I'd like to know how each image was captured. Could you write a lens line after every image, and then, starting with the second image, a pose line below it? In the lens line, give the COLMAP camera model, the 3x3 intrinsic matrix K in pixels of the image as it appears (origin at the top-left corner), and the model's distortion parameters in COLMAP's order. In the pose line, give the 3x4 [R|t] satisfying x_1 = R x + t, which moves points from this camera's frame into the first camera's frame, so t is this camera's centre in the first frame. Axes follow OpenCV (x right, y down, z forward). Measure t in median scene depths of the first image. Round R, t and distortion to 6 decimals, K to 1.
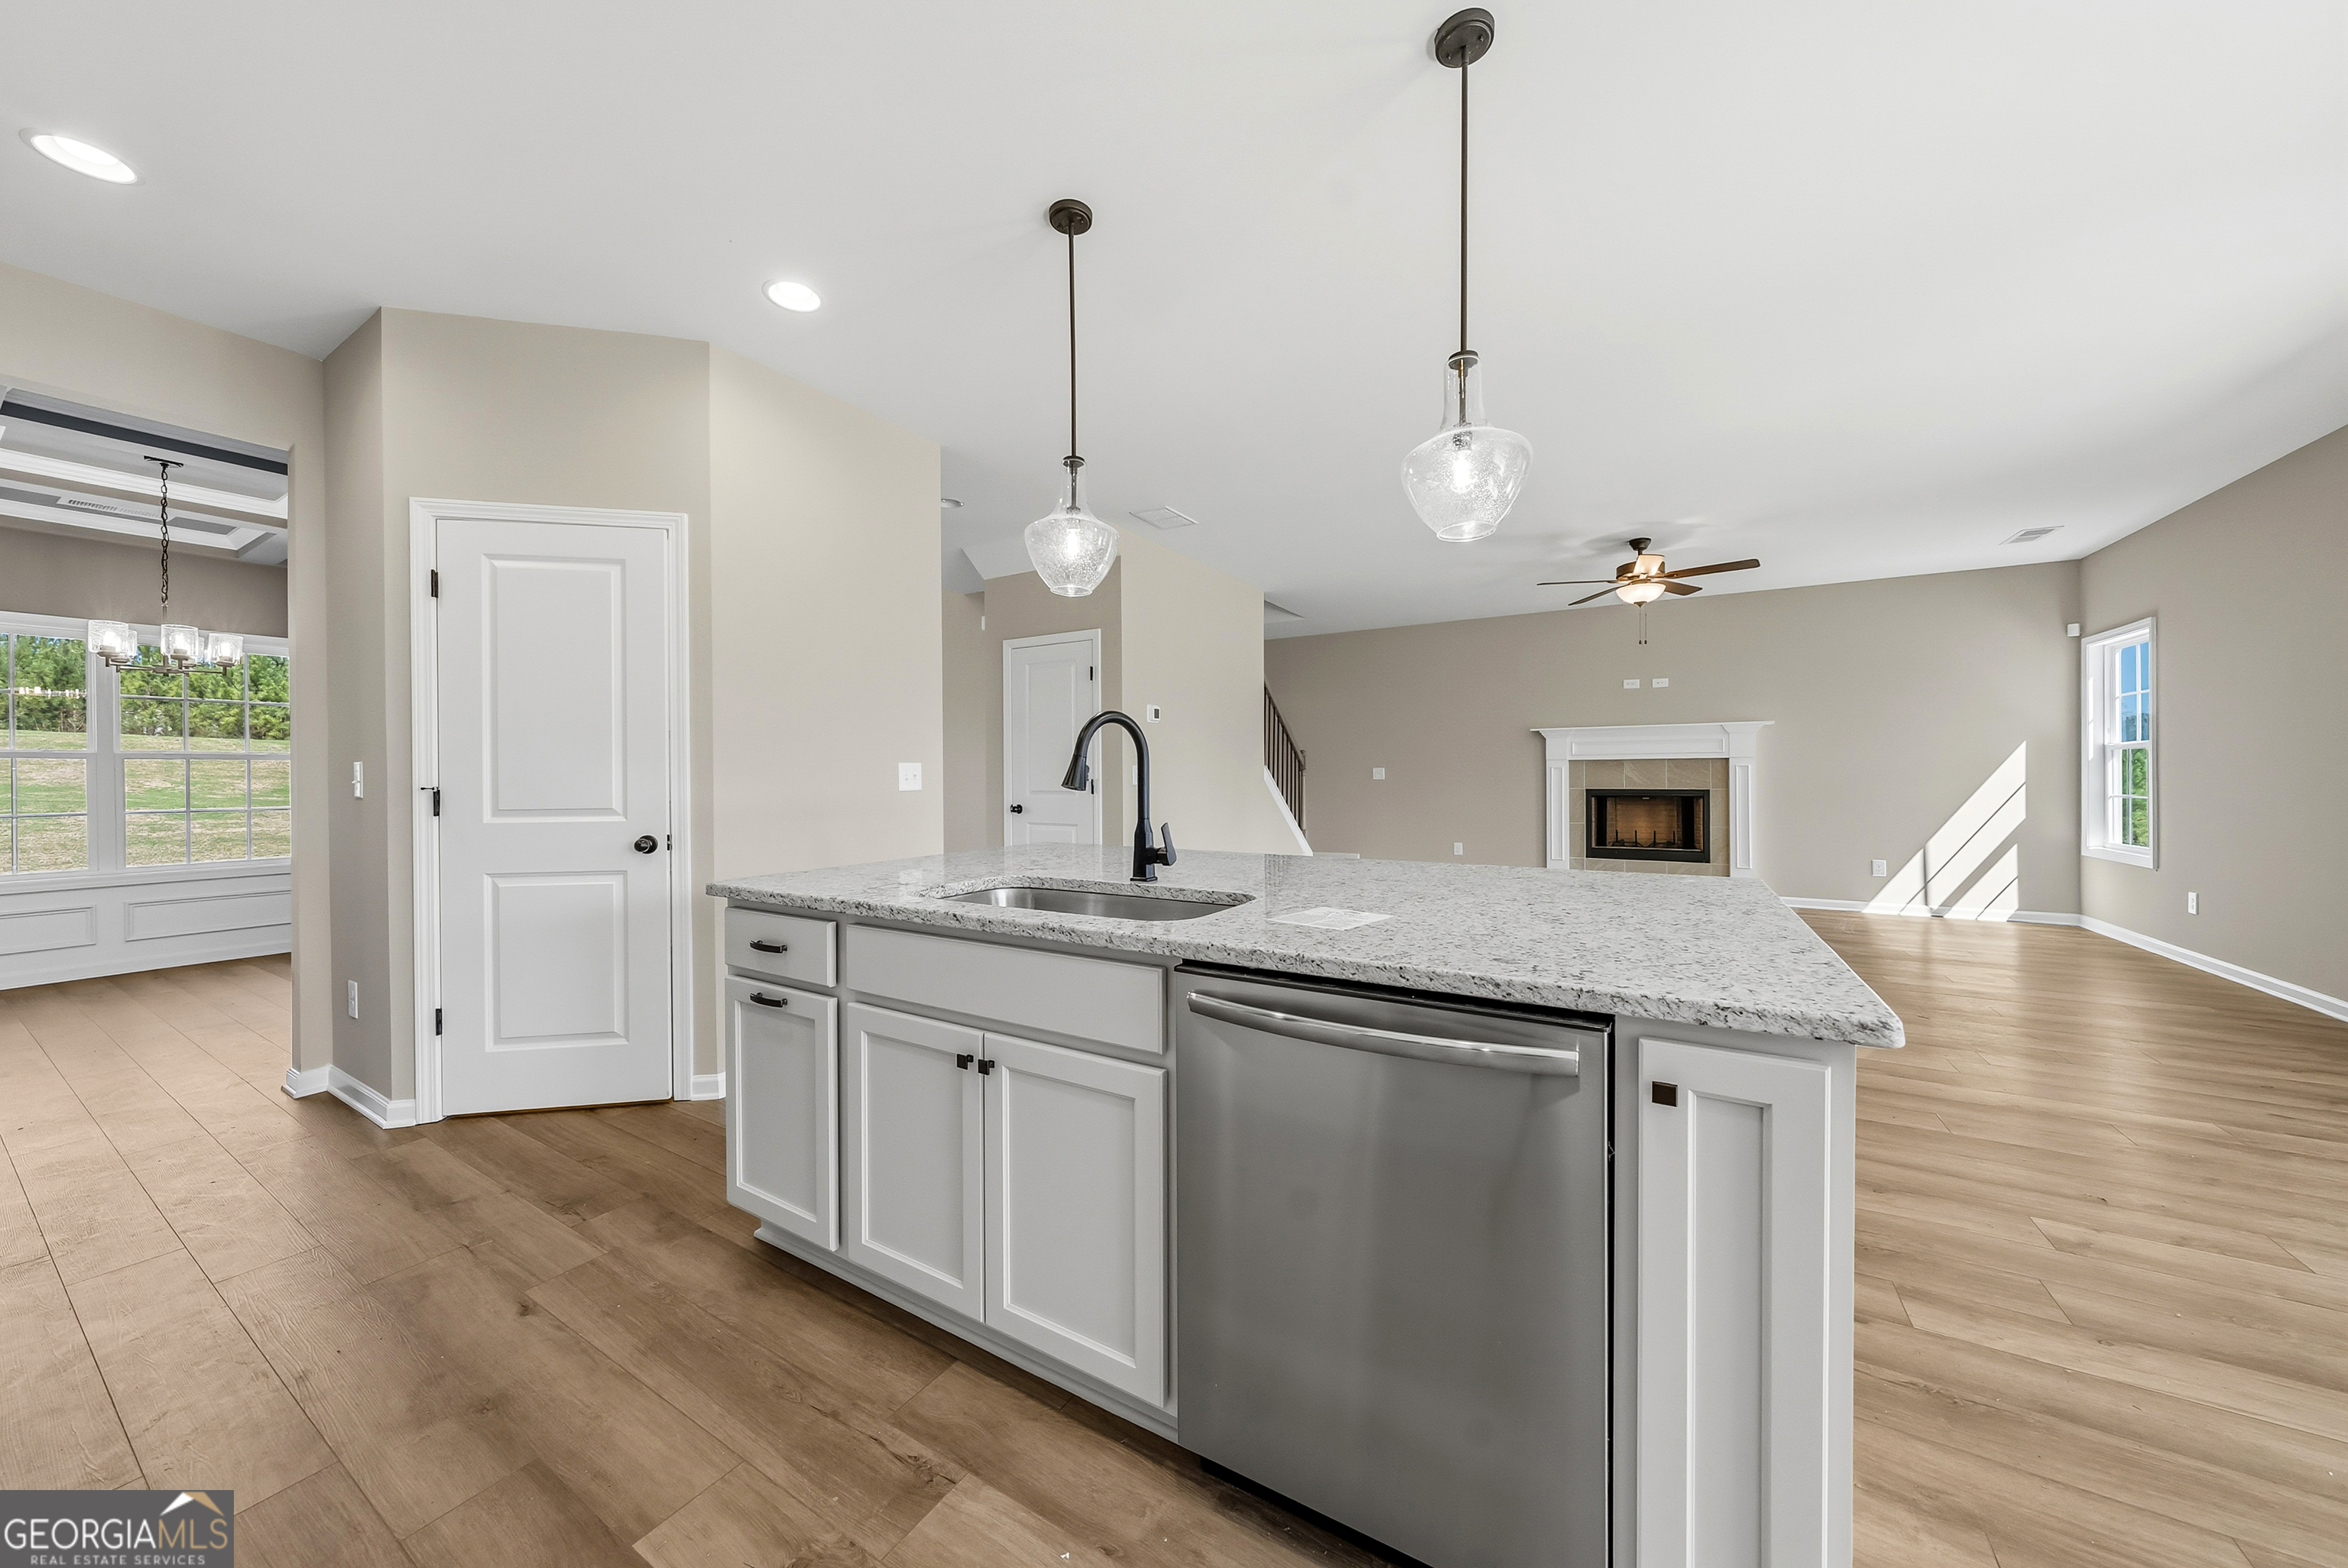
lens RADIAL K [[803.5, 0, 1163.9], [0, 803.5, 777.5], [0, 0, 1]] dist [-0.003914, 0.000668]
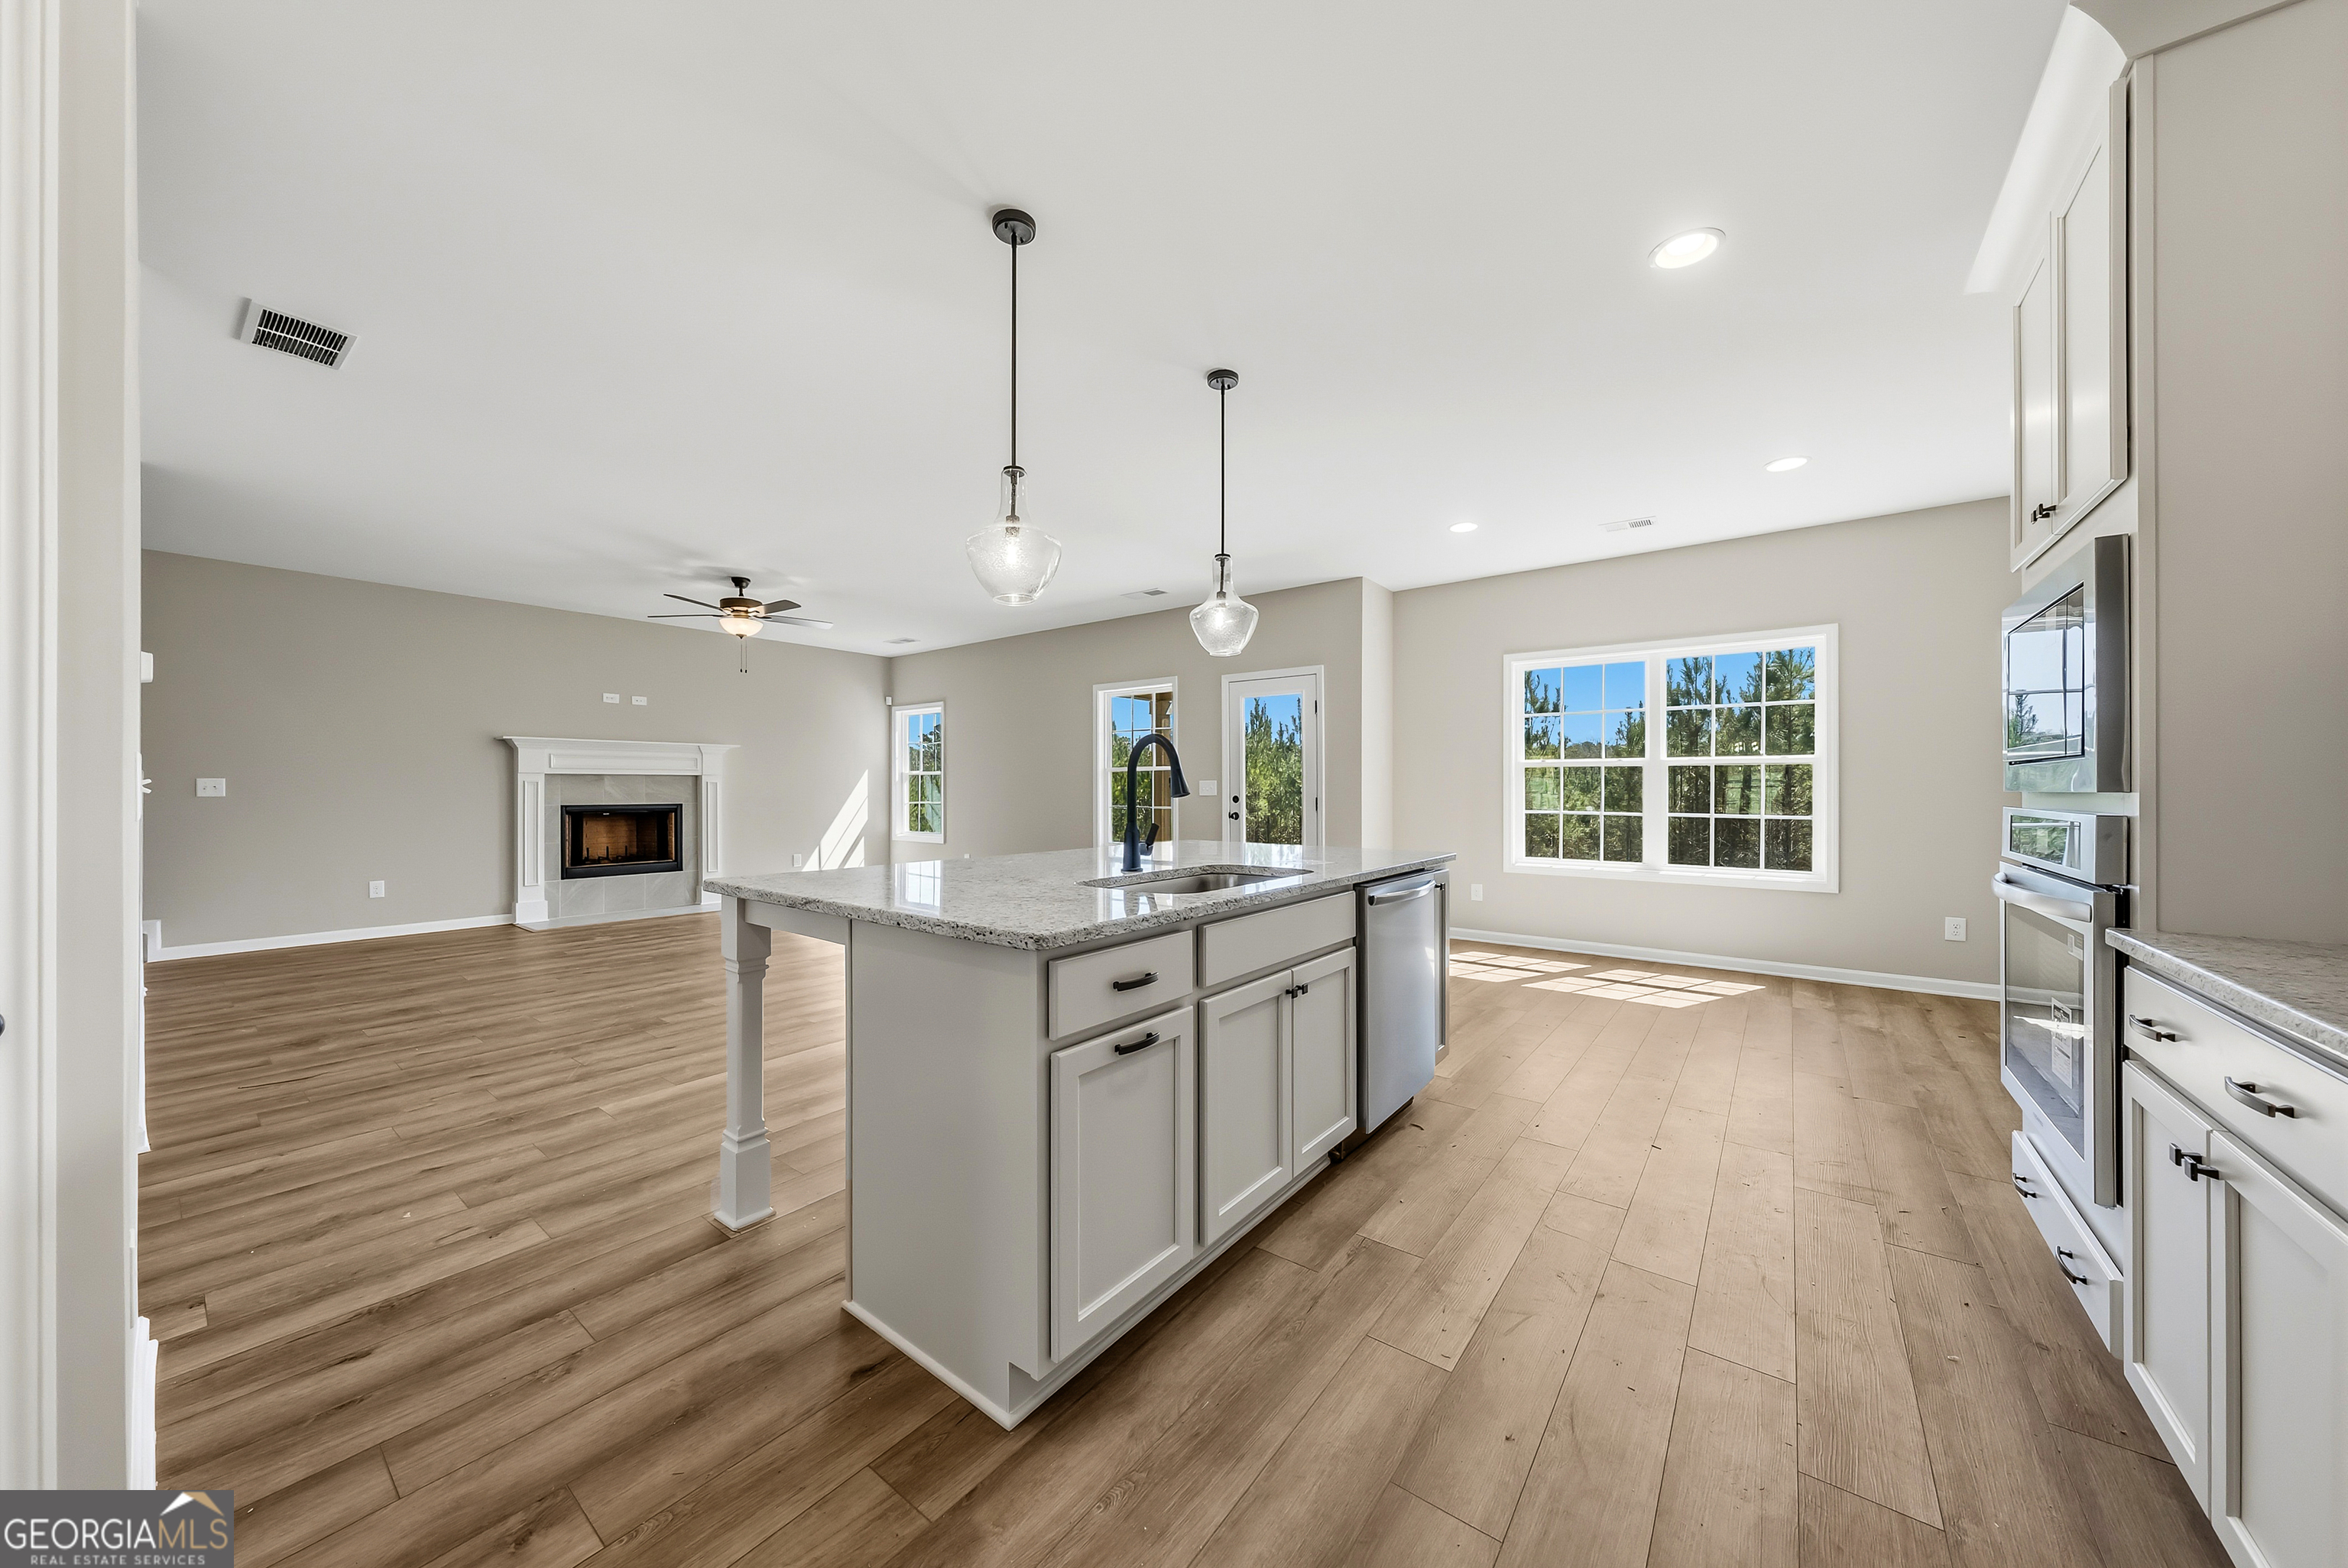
lens RADIAL K [[803.5, 0, 1169.9], [0, 803.5, 788.8], [0, 0, 1]] dist [-0.003914, 0.000668]
pose [[0.105697, 0.005317, 0.994384, -0.422476], [0.003083, 0.999979, -0.005675, 0.003225], [-0.994394, 0.003666, 0.105678, 0.274903]]
